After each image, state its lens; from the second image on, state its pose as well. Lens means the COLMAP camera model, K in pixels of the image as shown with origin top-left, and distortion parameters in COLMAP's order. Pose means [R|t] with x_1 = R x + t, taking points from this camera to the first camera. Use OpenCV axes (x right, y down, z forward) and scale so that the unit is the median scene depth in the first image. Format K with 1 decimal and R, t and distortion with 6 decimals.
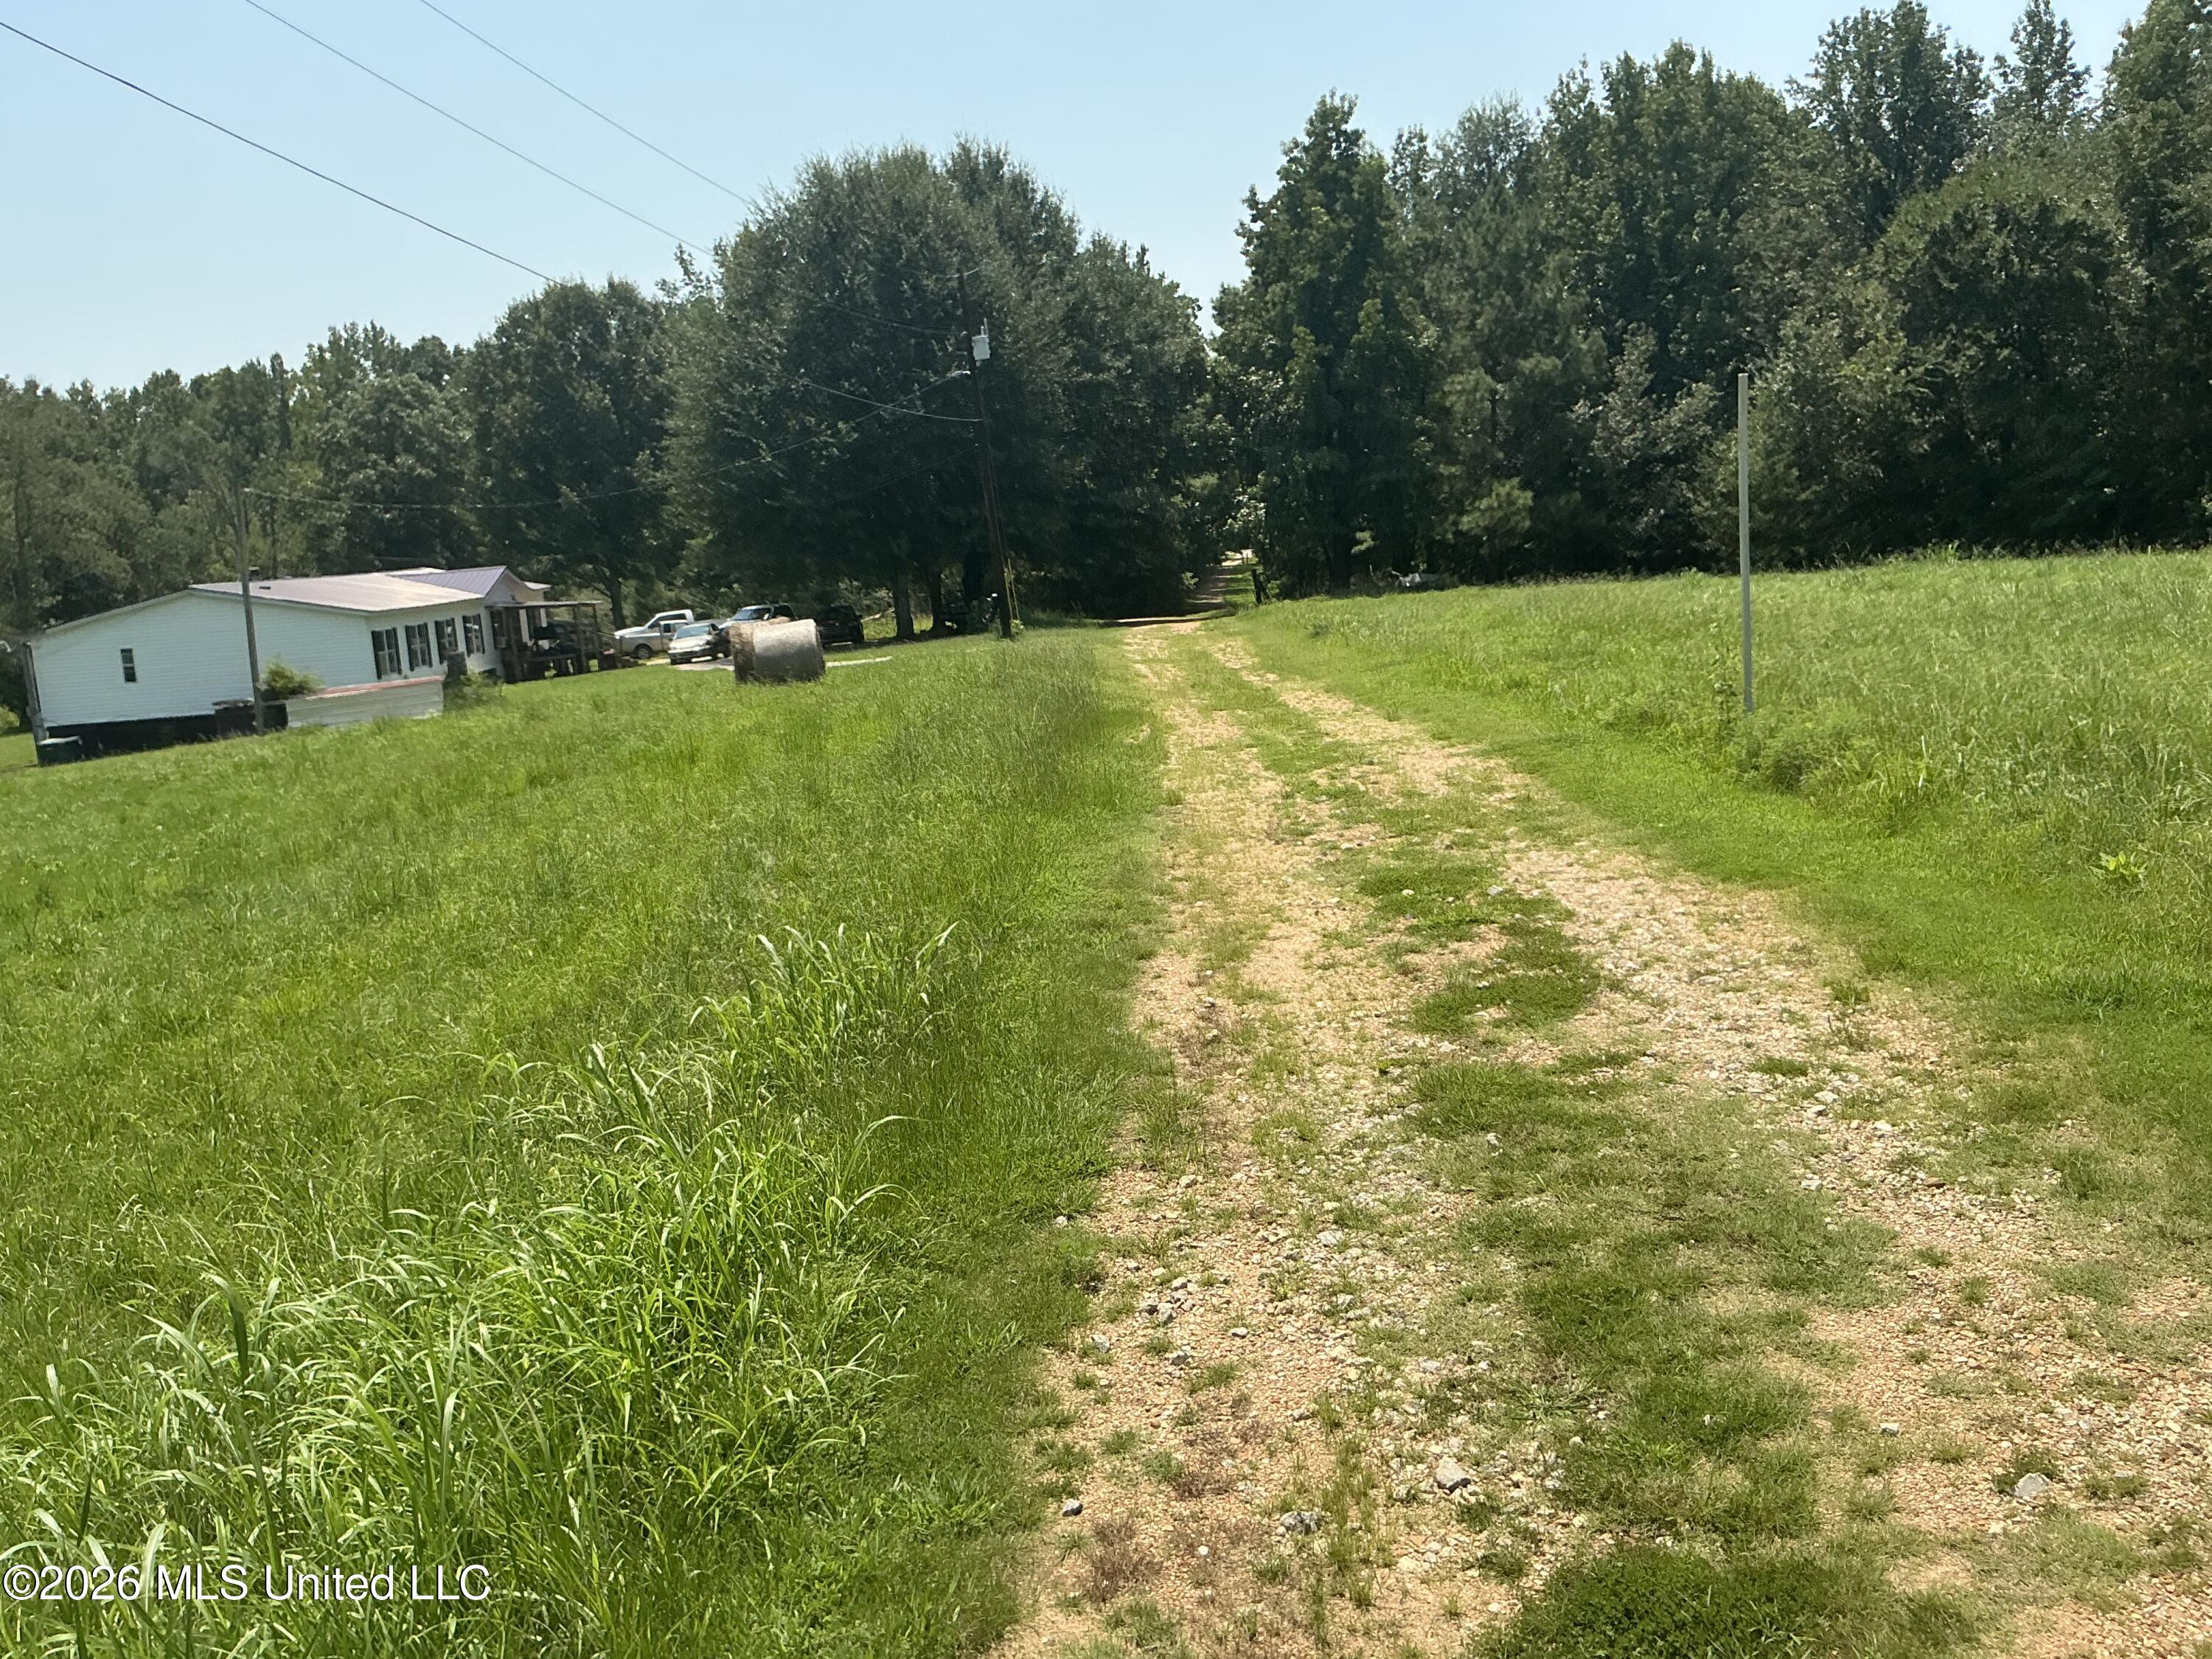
lens RADIAL K [[1856.3, 0, 1117.2], [0, 1856.3, 813.3], [0, 0, 1]] dist [0.110599, -0.231810]
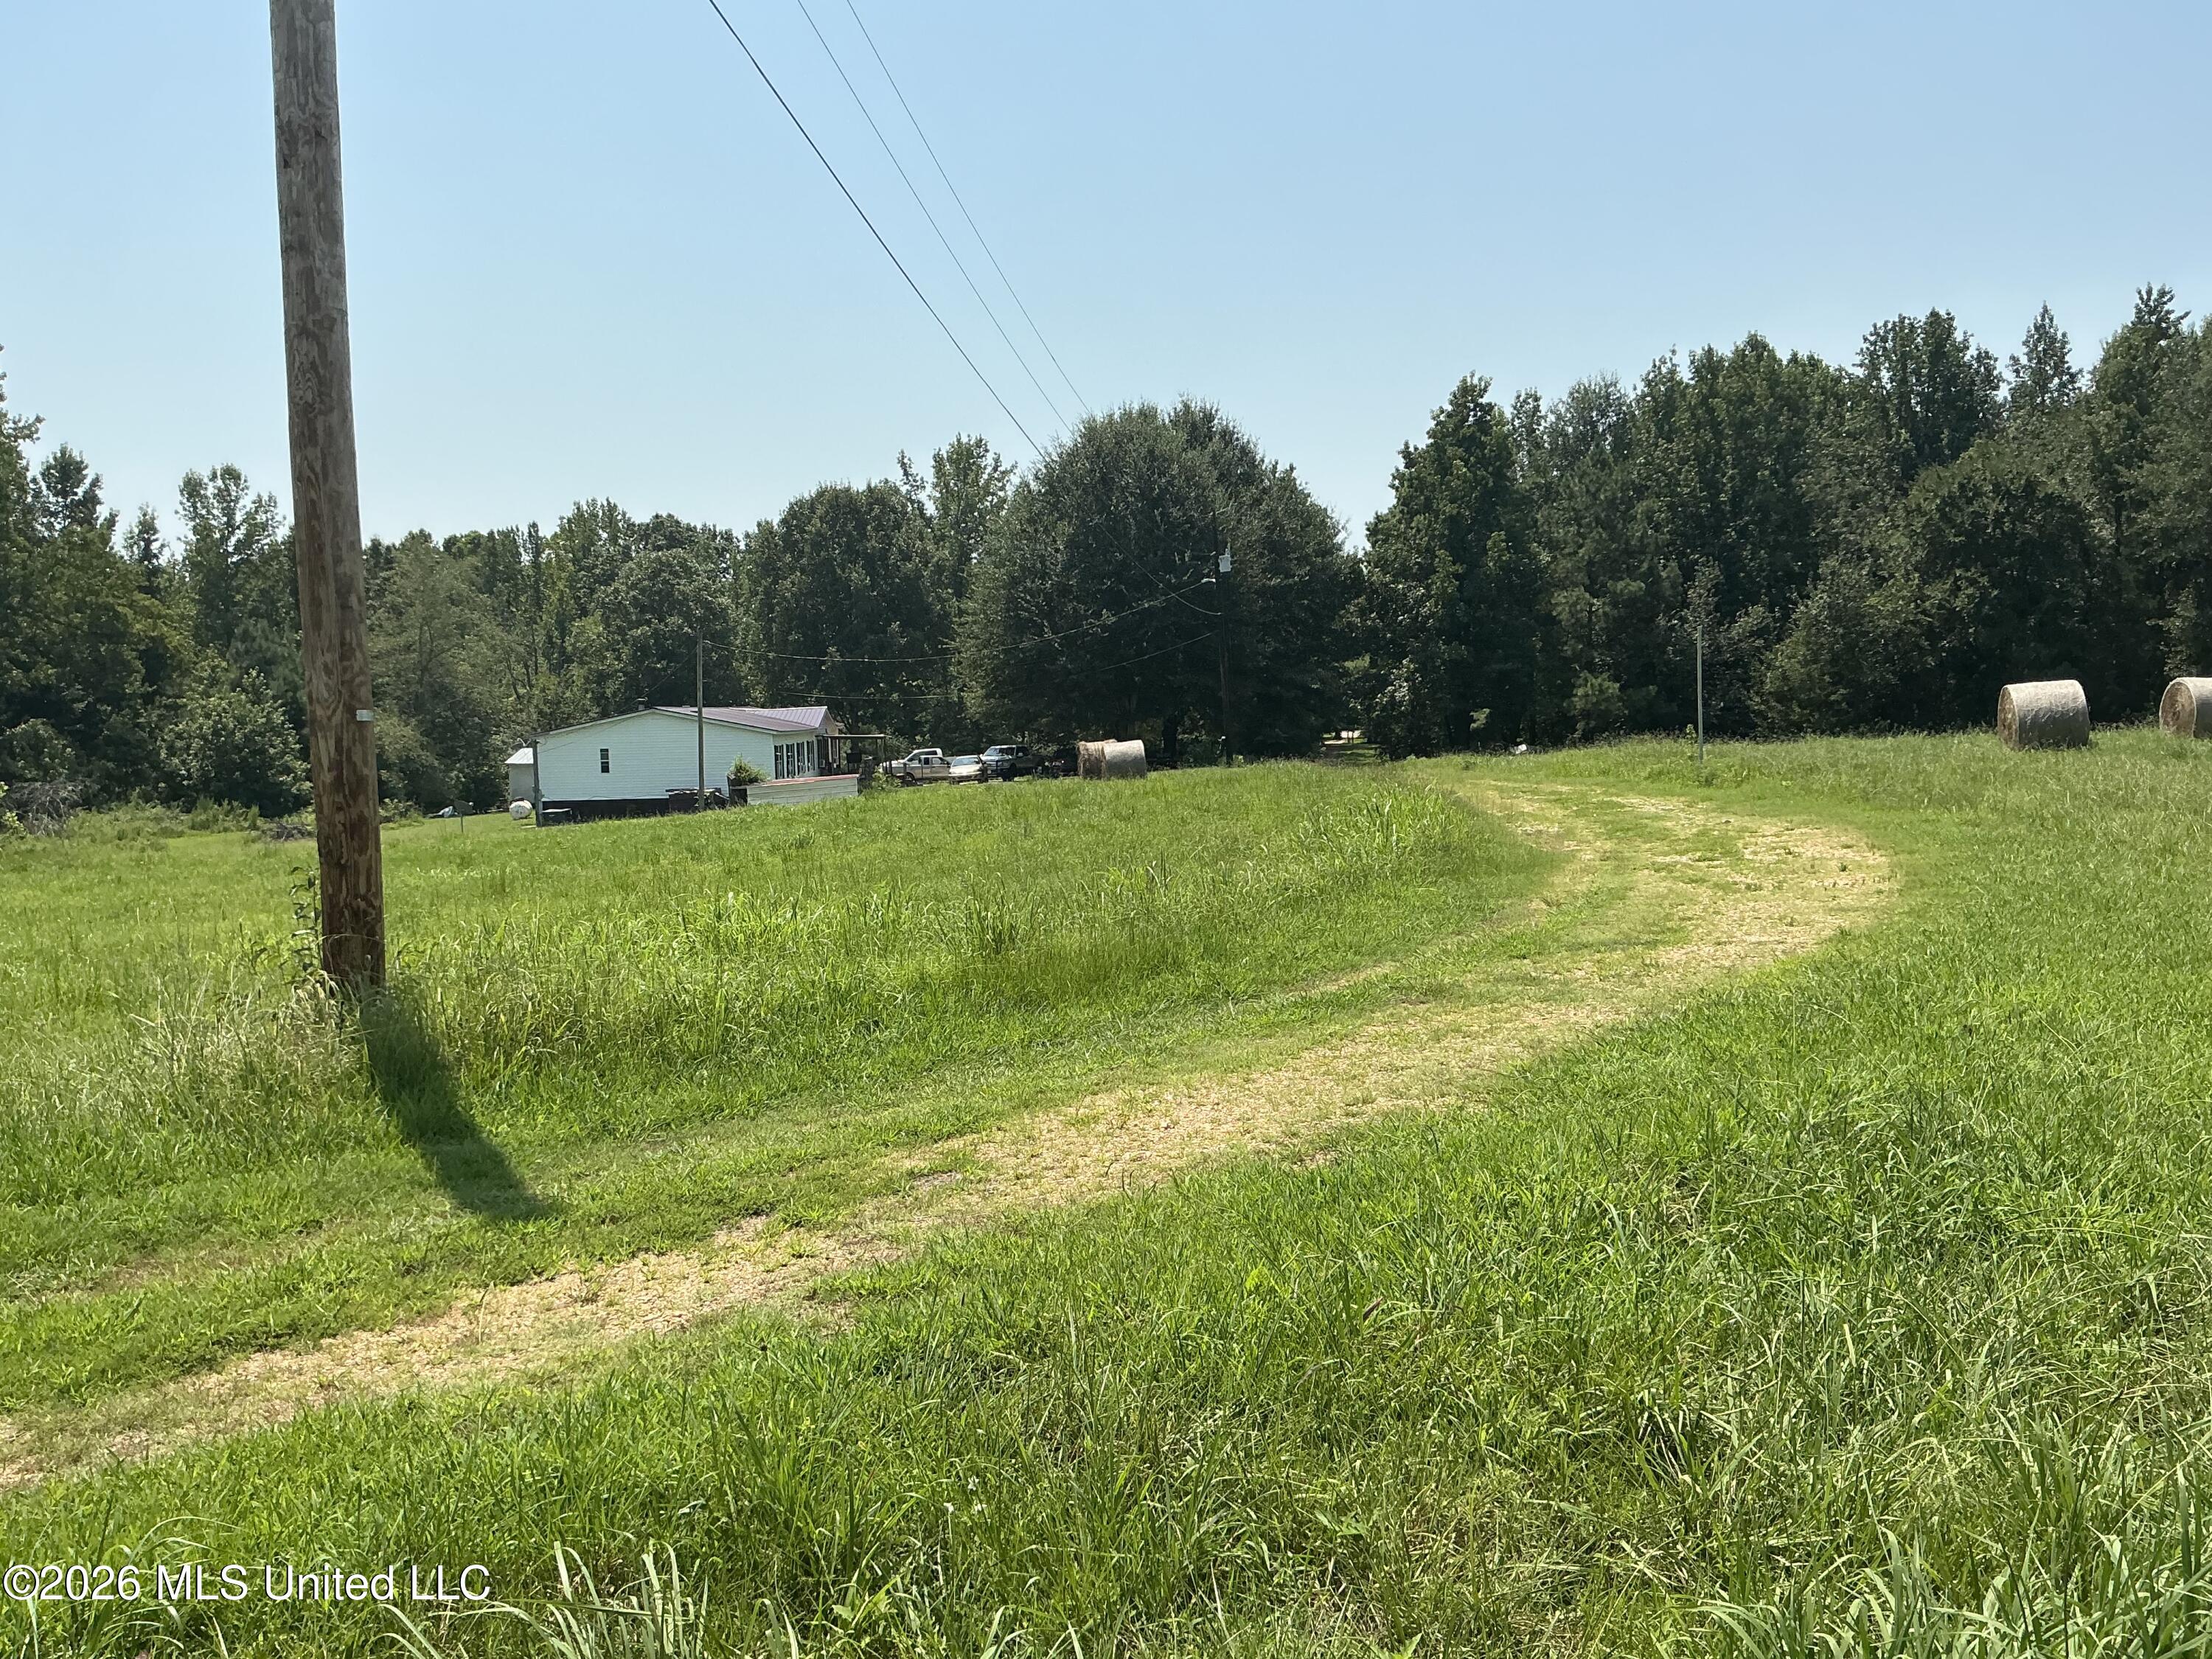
lens RADIAL K [[1856.3, 0, 1111.8], [0, 1856.3, 830.5], [0, 0, 1]] dist [0.110599, -0.231810]
pose [[0.997621, 0.048292, -0.049196, -0.053475], [-0.052304, 0.995106, -0.083840, 0.050442], [0.044907, 0.086213, 0.995264, -0.264181]]
